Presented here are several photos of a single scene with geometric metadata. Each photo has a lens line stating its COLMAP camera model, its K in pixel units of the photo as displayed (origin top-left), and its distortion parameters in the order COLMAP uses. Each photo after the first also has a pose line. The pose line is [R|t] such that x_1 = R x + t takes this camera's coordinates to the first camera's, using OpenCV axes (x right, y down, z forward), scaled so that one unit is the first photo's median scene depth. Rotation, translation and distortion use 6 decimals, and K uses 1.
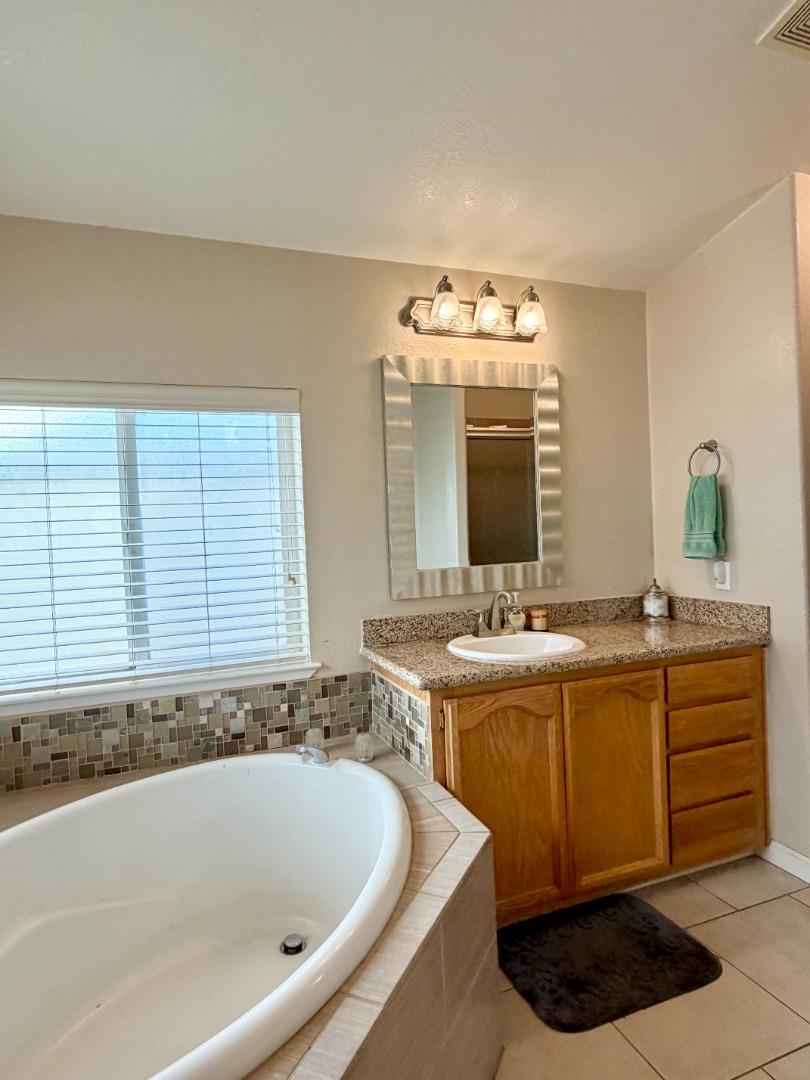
lens RADIAL K [[631.6, 0, 396.2], [0, 631.6, 536.0], [0, 0, 1]] dist [0.004207, -0.000981]
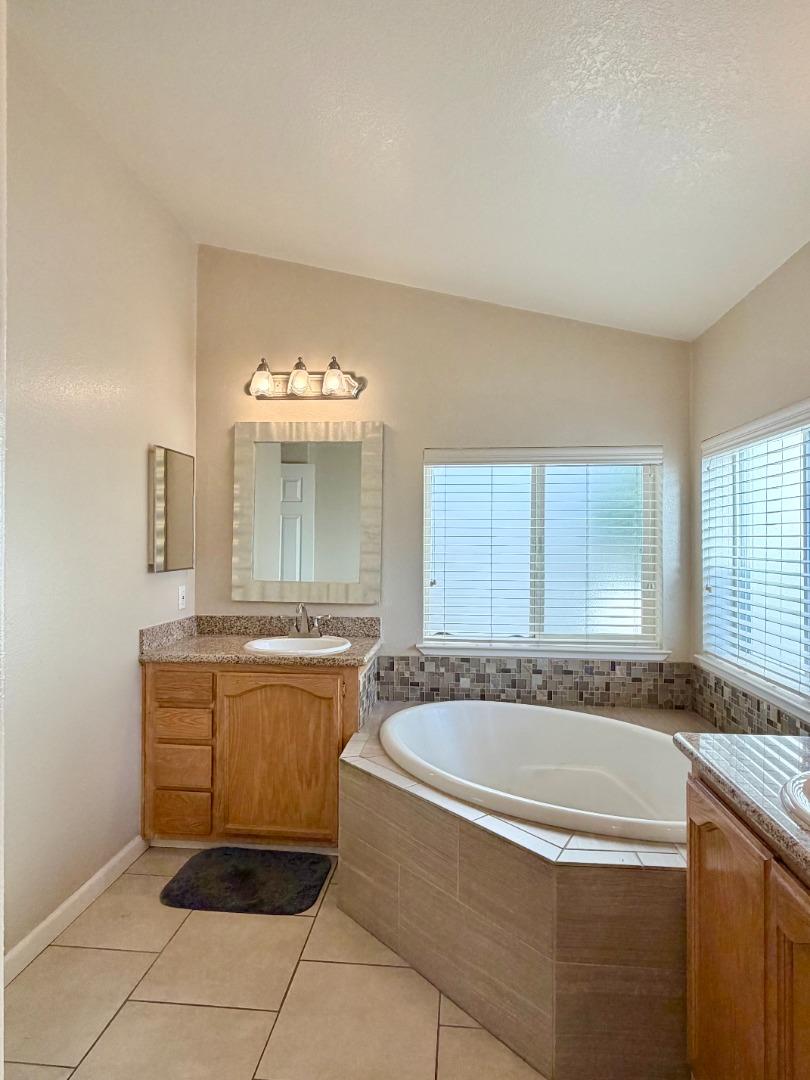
lens RADIAL K [[631.6, 0, 396.2], [0, 631.6, 536.0], [0, 0, 1]] dist [0.004207, -0.000981]
pose [[-0.451856, 0.030888, -0.891556, 0.810214], [-0.003439, 0.999333, 0.036364, -0.062609], [0.892084, 0.019498, -0.451448, 0.852239]]
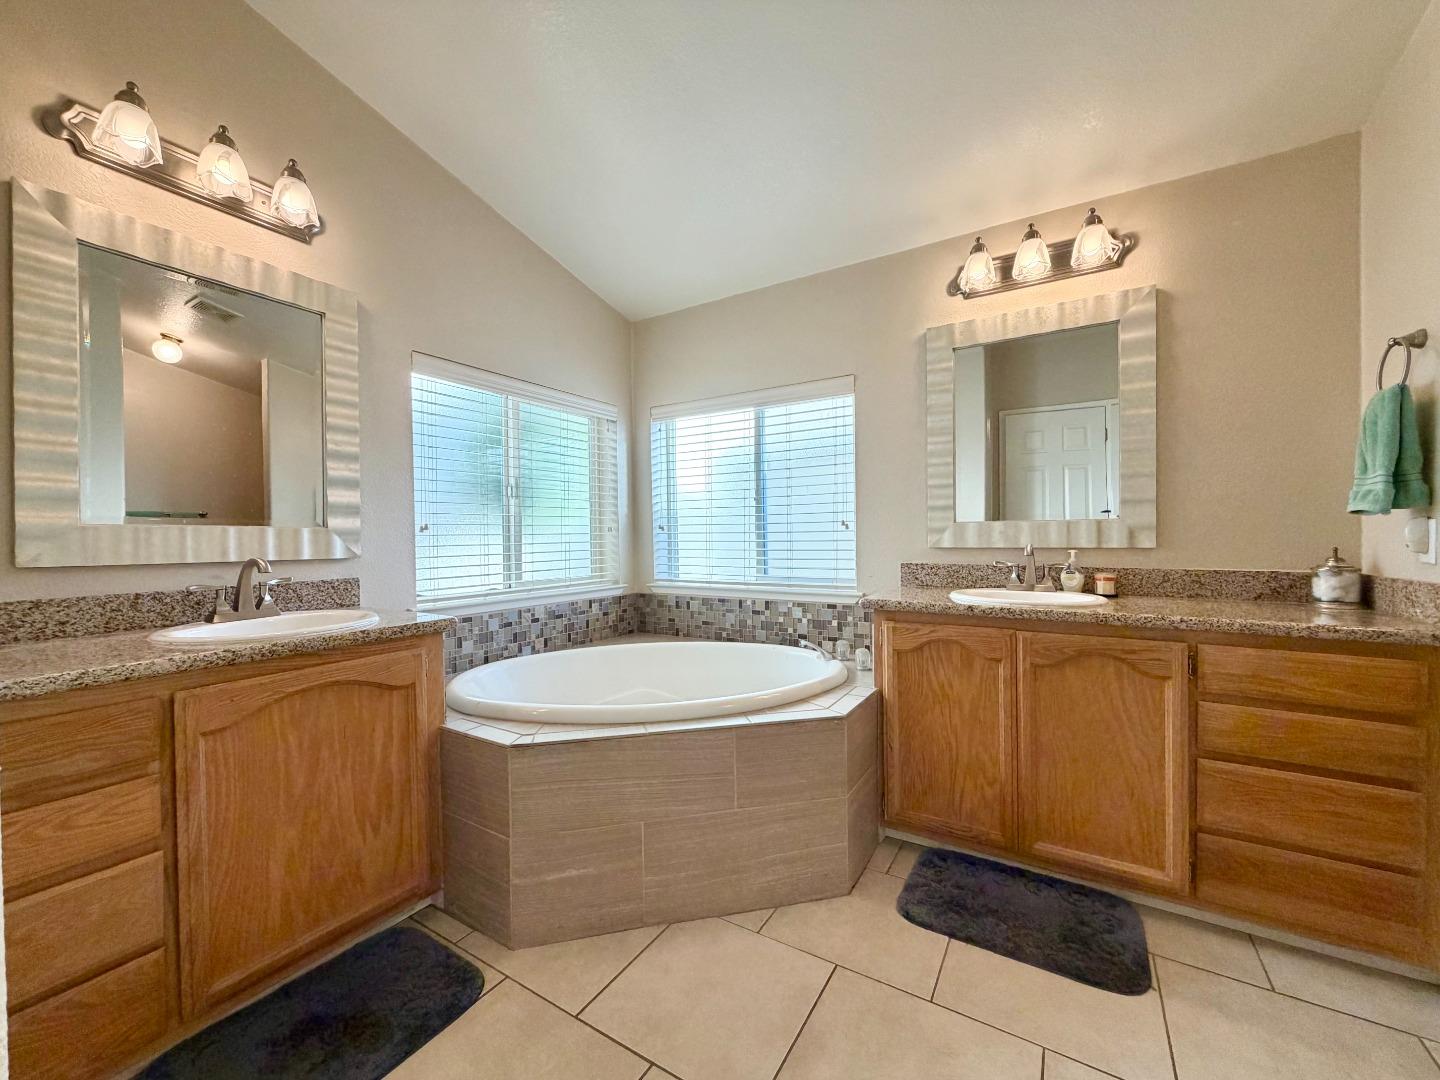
lens RADIAL K [[573.0, 0, 716.6], [0, 573.0, 541.0], [0, 0, 1]] dist [-0.000684, -0.000214]
pose [[0.601969, 0.041409, -0.797445, 0.613591], [-0.027095, 0.999139, 0.031429, 0.071842], [0.798059, 0.002688, 0.602573, 0.091004]]
